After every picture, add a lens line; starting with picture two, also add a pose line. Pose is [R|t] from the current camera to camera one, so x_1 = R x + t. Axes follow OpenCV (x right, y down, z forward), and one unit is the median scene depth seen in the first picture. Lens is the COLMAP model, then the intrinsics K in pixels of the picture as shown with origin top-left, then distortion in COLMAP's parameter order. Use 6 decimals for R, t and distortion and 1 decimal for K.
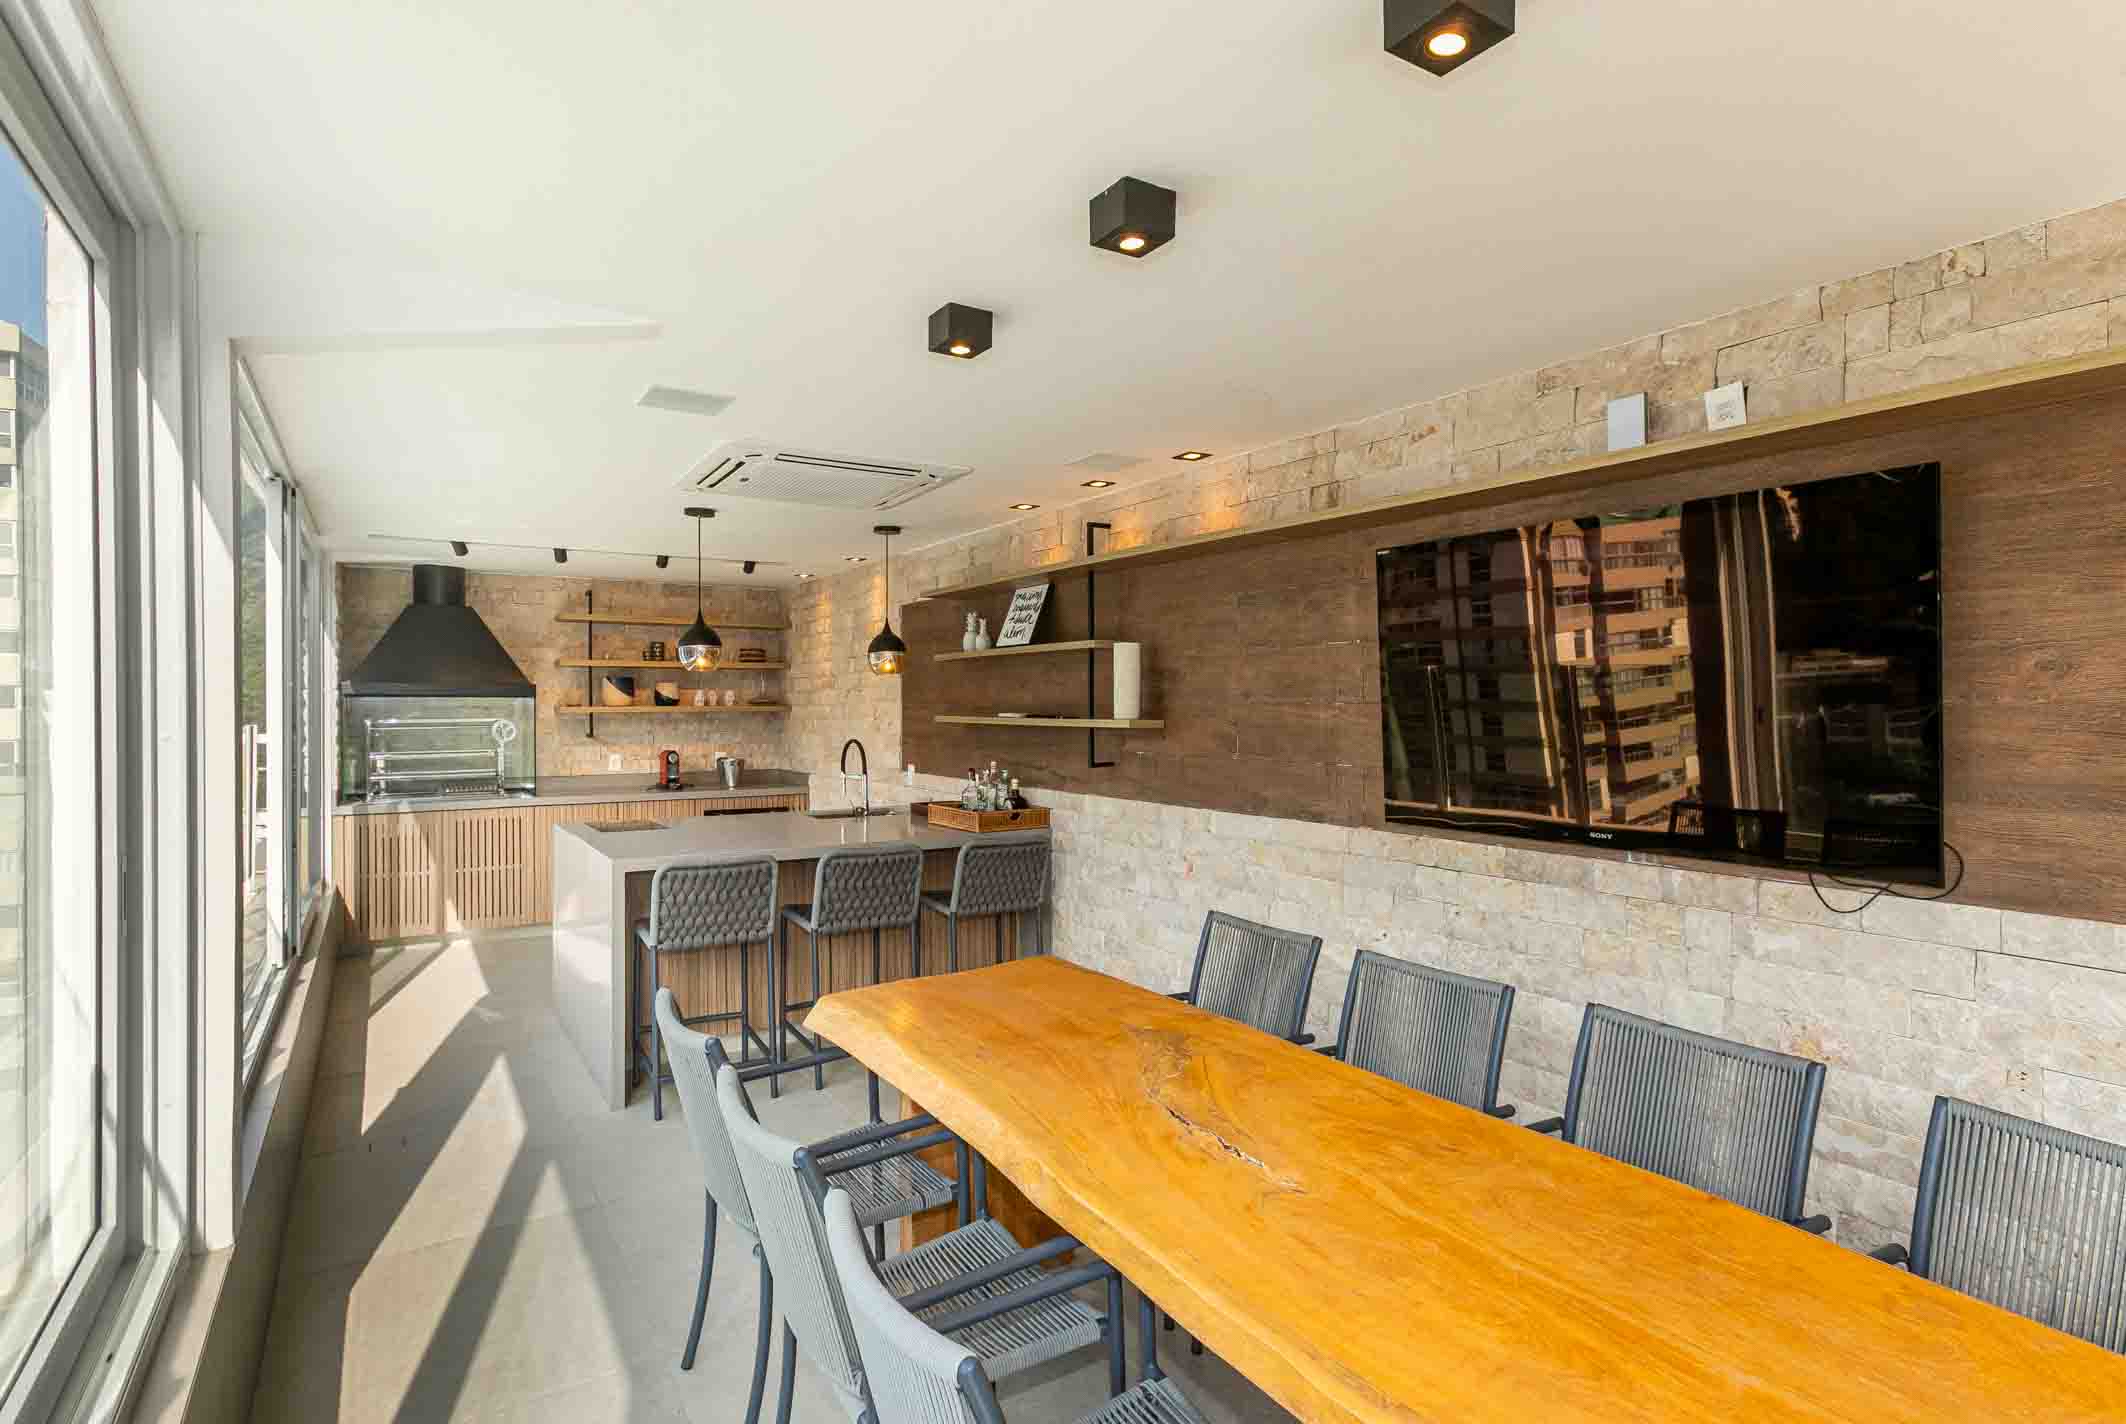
lens RADIAL K [[967.8, 0, 1063.9], [0, 967.8, 712.9], [0, 0, 1]] dist [-0.002569, -0.000011]
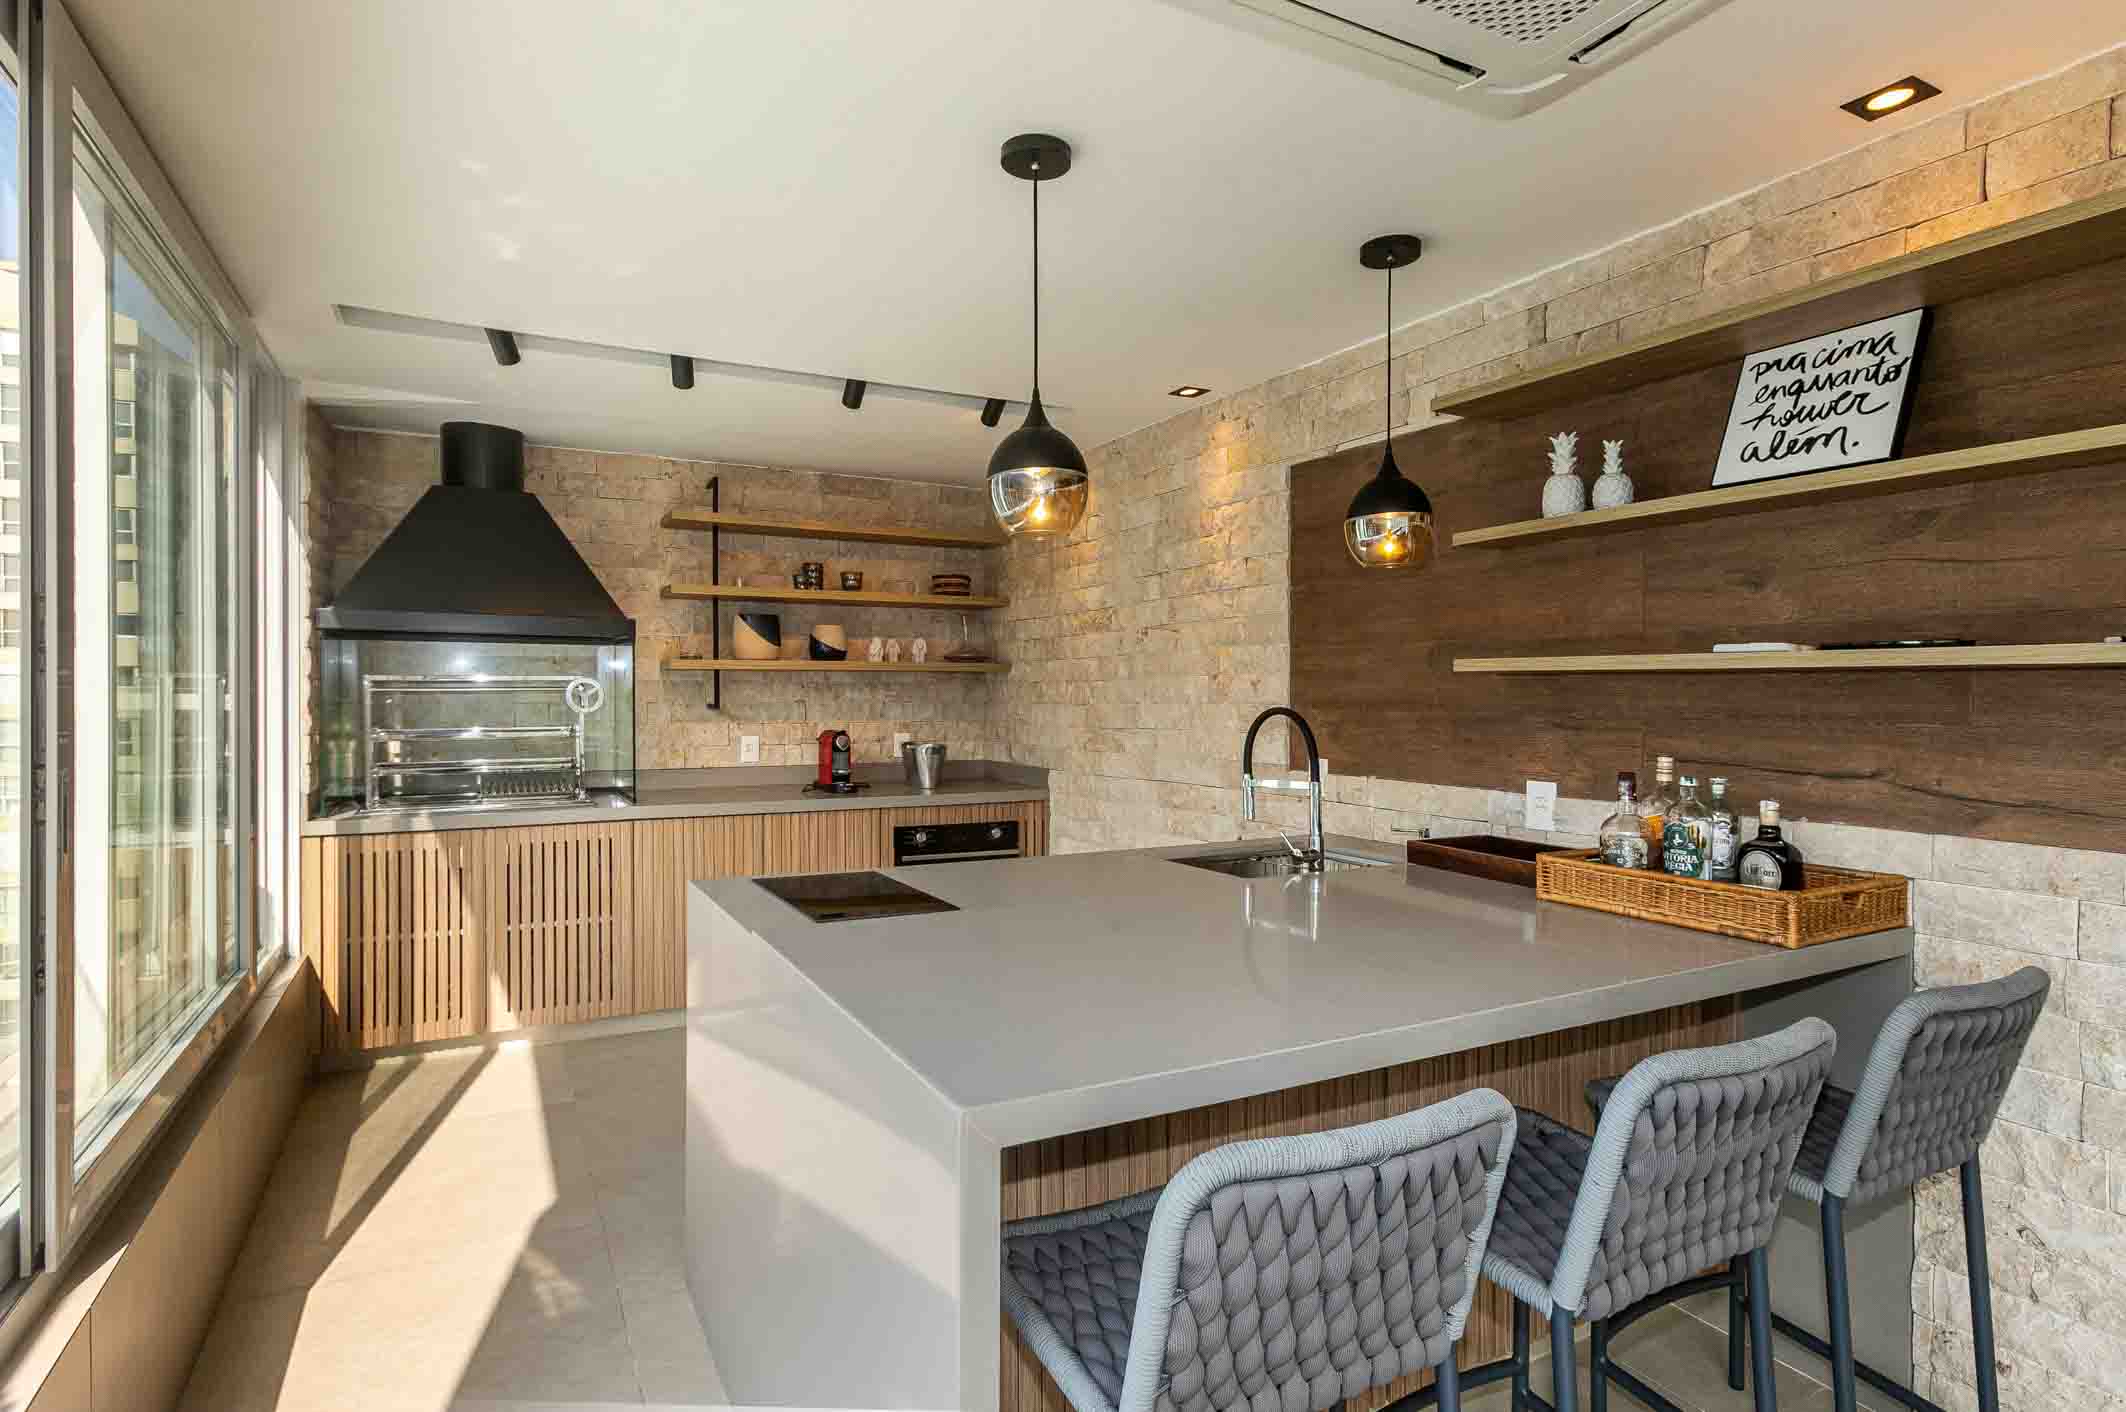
lens RADIAL K [[988.1, 0, 1059.1], [0, 988.1, 703.3], [0, 0, 1]] dist [-0.021128, 0.020626]
pose [[0.997469, 0.005327, -0.070906, -0.250160], [-0.004952, 0.999973, 0.005470, 0.019516], [0.070933, -0.005105, 0.997468, 0.425046]]
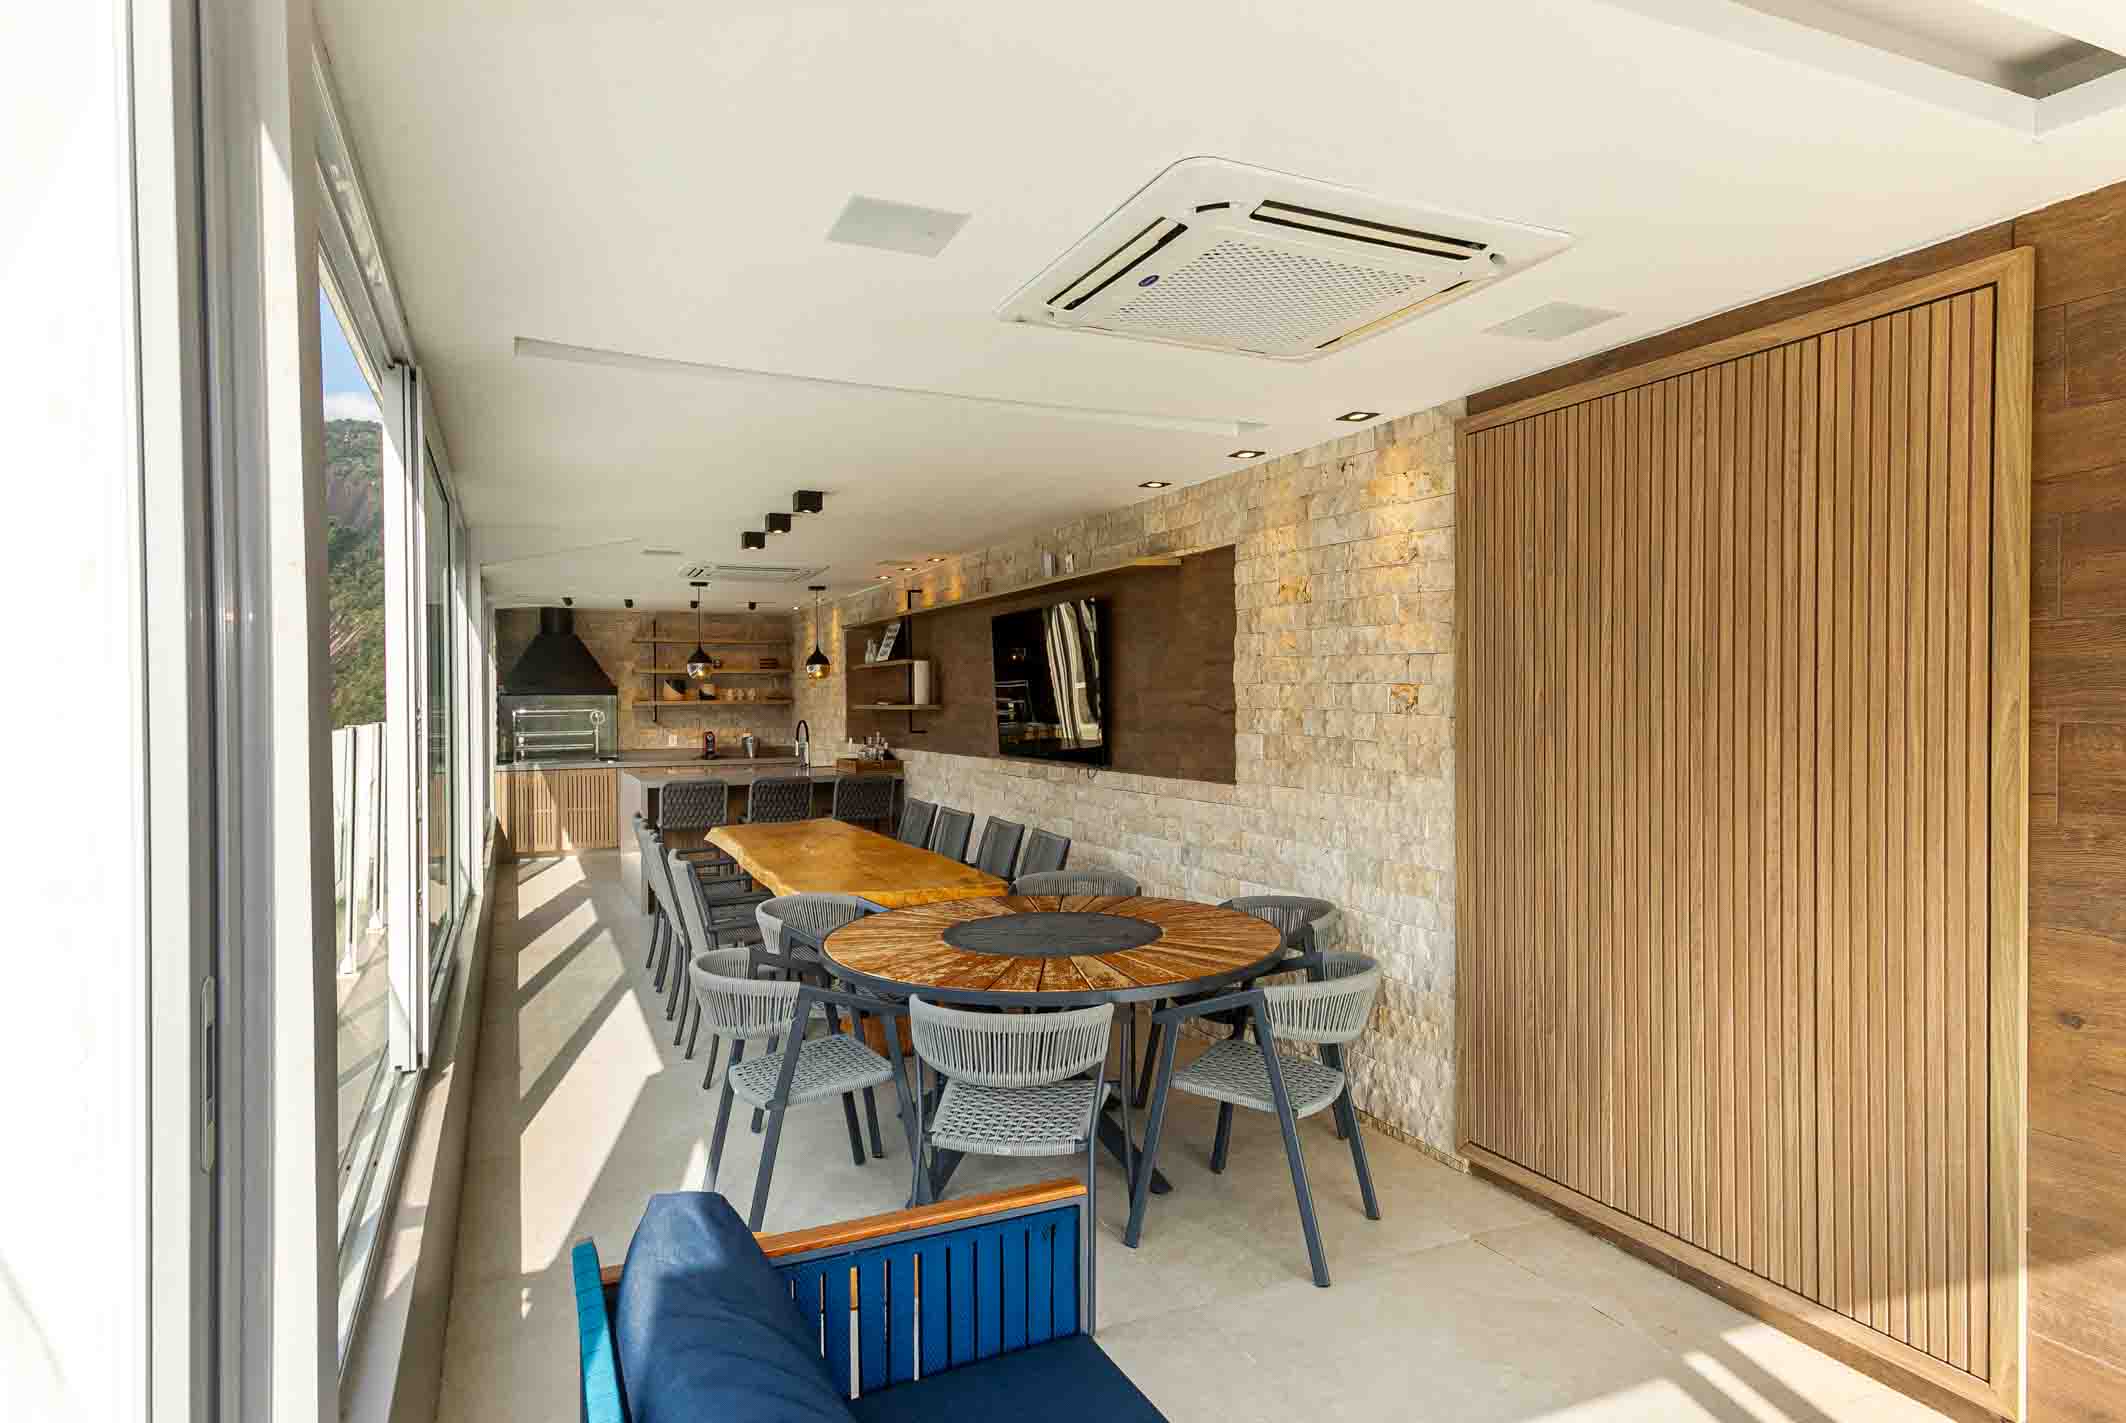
lens RADIAL K [[1016.6, 0, 1059.0], [0, 1016.6, 705.5], [0, 0, 1]] dist [-0.020233, 0.019895]
pose [[0.993003, -0.007524, -0.117850, 0.323641], [0.007237, 0.999970, -0.002862, 0.009539], [0.117868, 0.001989, 0.993027, -0.486348]]
